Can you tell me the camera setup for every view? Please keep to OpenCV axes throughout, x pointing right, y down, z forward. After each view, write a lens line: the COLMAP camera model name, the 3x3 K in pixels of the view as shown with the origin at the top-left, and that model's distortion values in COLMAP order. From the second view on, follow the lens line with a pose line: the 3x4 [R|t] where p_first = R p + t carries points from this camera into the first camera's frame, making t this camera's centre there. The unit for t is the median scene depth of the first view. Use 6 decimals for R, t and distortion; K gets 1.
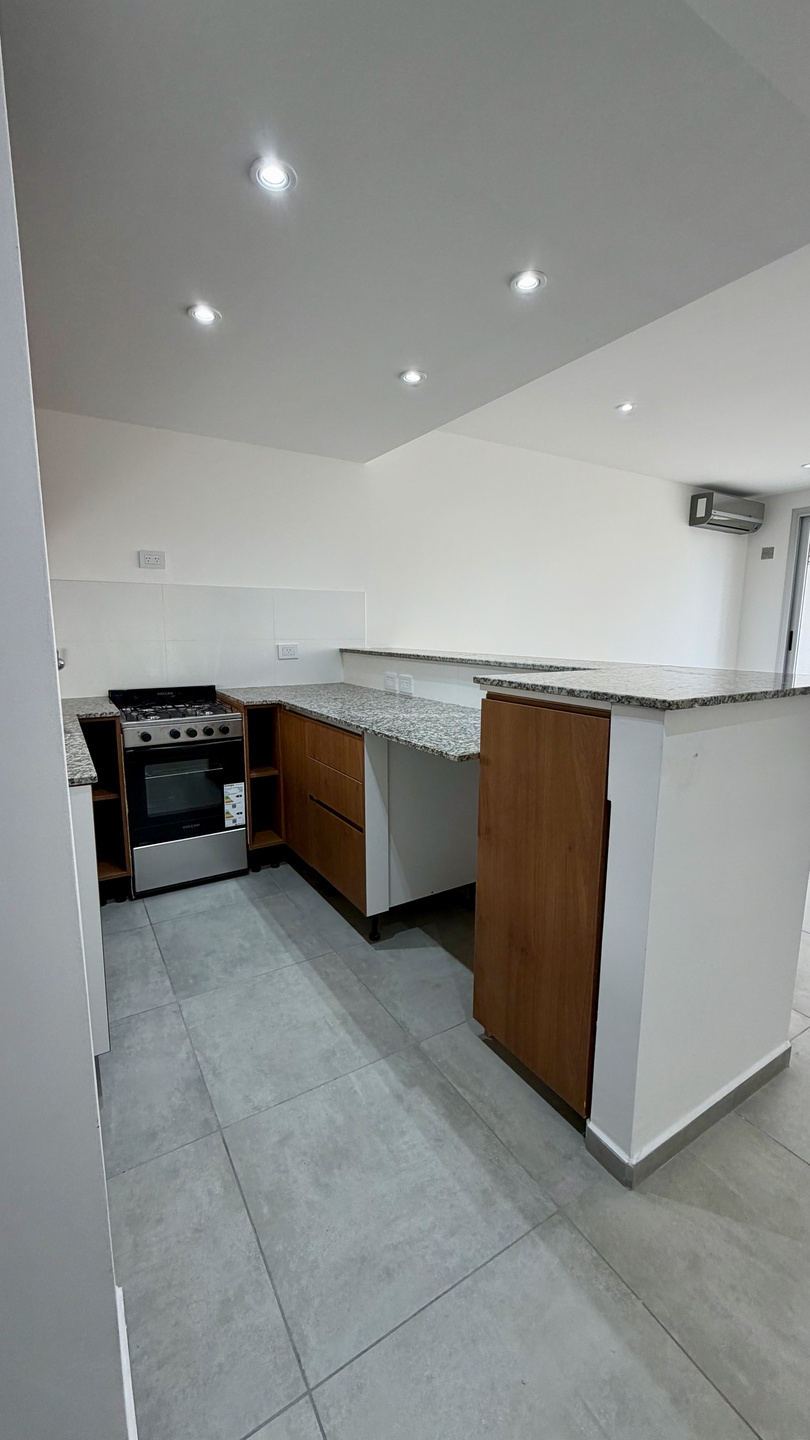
lens RADIAL K [[572.3, 0, 403.5], [0, 572.3, 718.0], [0, 0, 1]] dist [-0.000848, 0.000422]
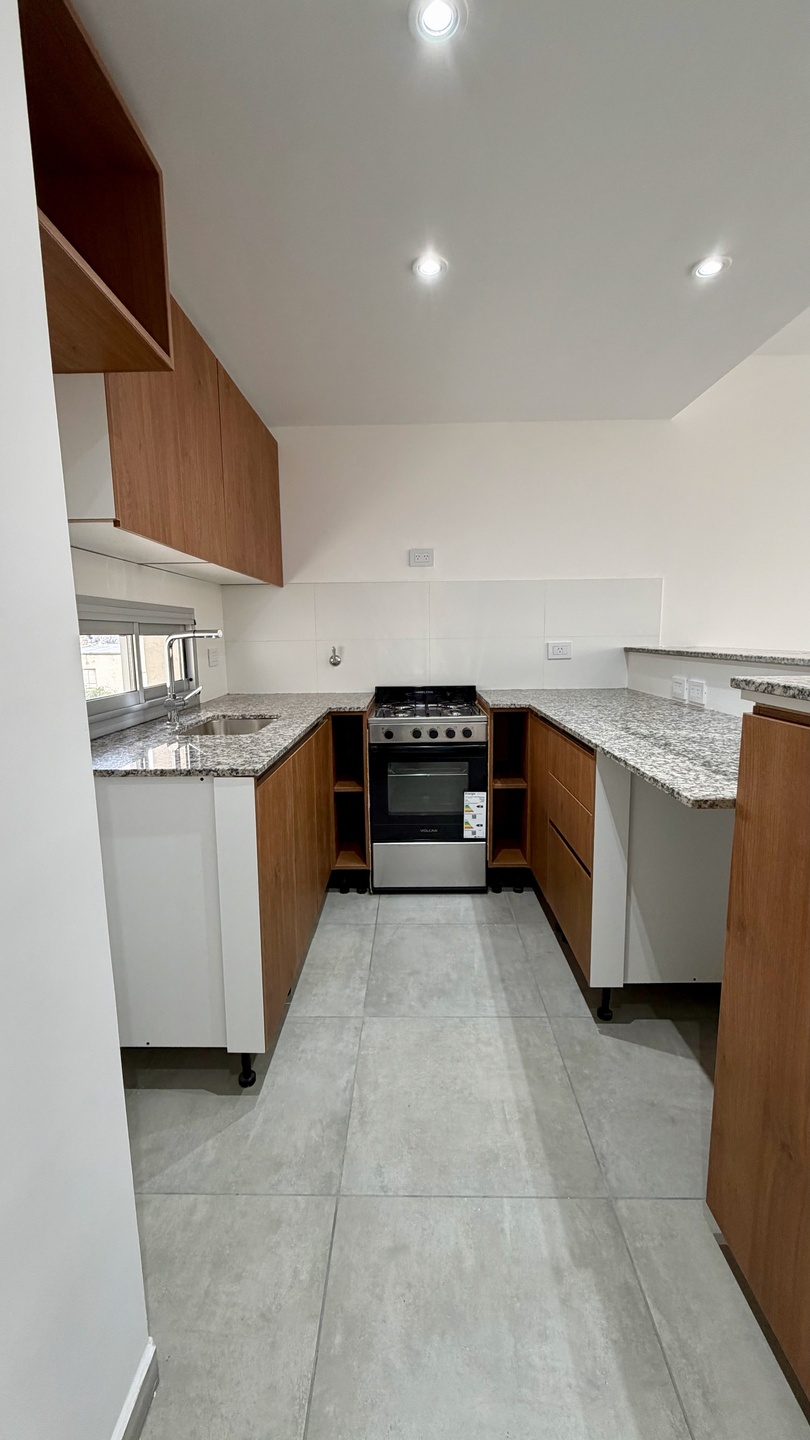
lens RADIAL K [[572.3, 0, 403.5], [0, 572.3, 718.0], [0, 0, 1]] dist [-0.000848, 0.000422]
pose [[0.842276, 0.062614, -0.535398, 0.122432], [-0.068120, 0.997632, 0.009507, -0.007177], [0.534726, 0.028464, 0.844546, 0.212008]]
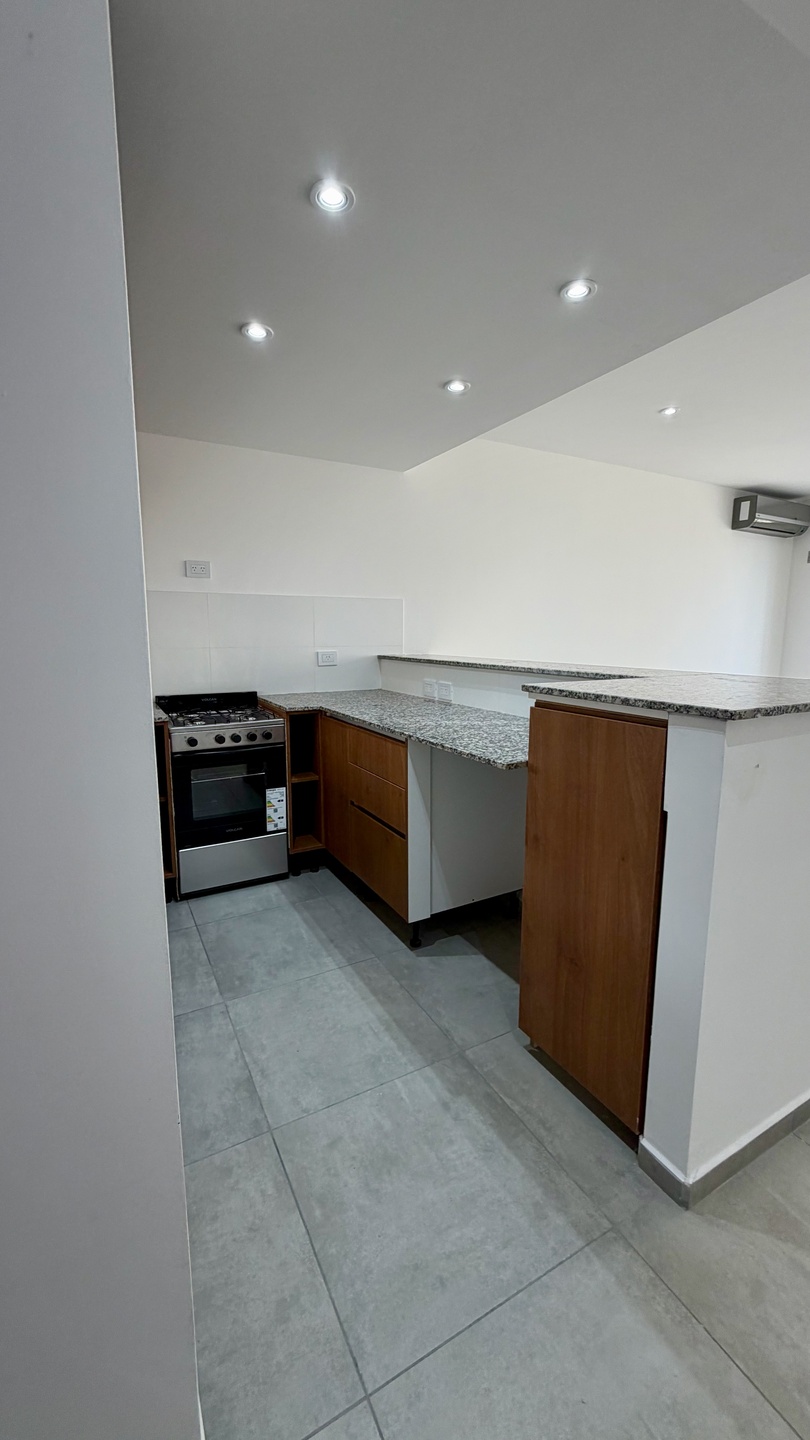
lens RADIAL K [[572.3, 0, 403.5], [0, 572.3, 718.0], [0, 0, 1]] dist [-0.000848, 0.000422]
pose [[0.998710, 0.005352, -0.050491, -0.025833], [-0.005836, 0.999938, -0.009449, -0.002666], [0.050437, 0.009732, 0.998680, -0.005617]]
